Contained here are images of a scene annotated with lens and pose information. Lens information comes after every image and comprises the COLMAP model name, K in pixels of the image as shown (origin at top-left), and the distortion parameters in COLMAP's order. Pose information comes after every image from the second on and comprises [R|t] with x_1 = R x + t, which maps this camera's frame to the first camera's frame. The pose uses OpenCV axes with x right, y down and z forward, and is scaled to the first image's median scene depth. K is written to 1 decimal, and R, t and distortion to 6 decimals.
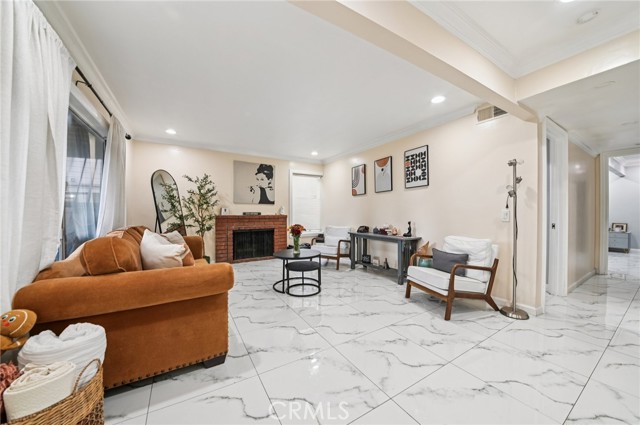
lens RADIAL K [[229.3, 0, 322.1], [0, 229.3, 215.1], [0, 0, 1]] dist [-0.012403, -0.000064]
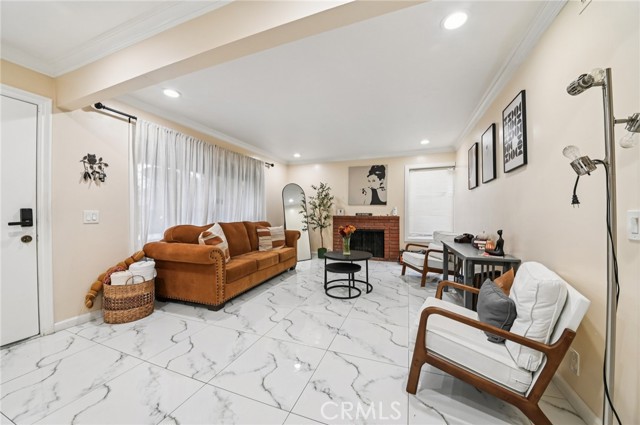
lens RADIAL K [[227.7, 0, 319.1], [0, 227.7, 214.9], [0, 0, 1]] dist [0.000923, -0.000047]
pose [[0.613842, 0.008277, -0.789385, 0.406531], [-0.010037, 0.999946, 0.002680, -0.004739], [0.789365, 0.006278, 0.613892, 0.202174]]
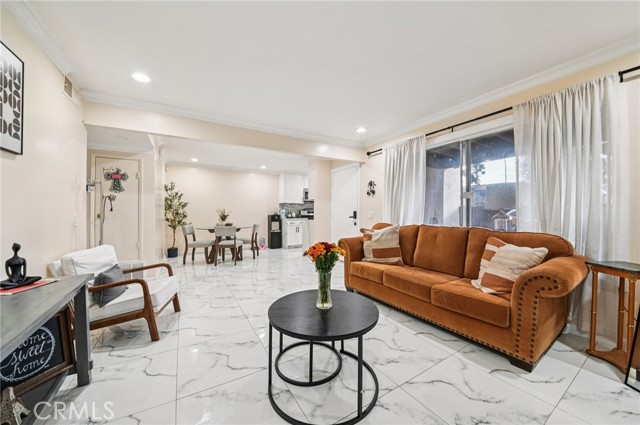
lens RADIAL K [[225.3, 0, 320.2], [0, 225.3, 203.9], [0, 0, 1]] dist [0.000827, 0.000035]
pose [[-0.999982, 0.006056, 0.000282, -0.070322], [0.006045, 0.999584, -0.028203, -0.014016], [-0.000453, -0.028200, -0.999602, 0.990222]]
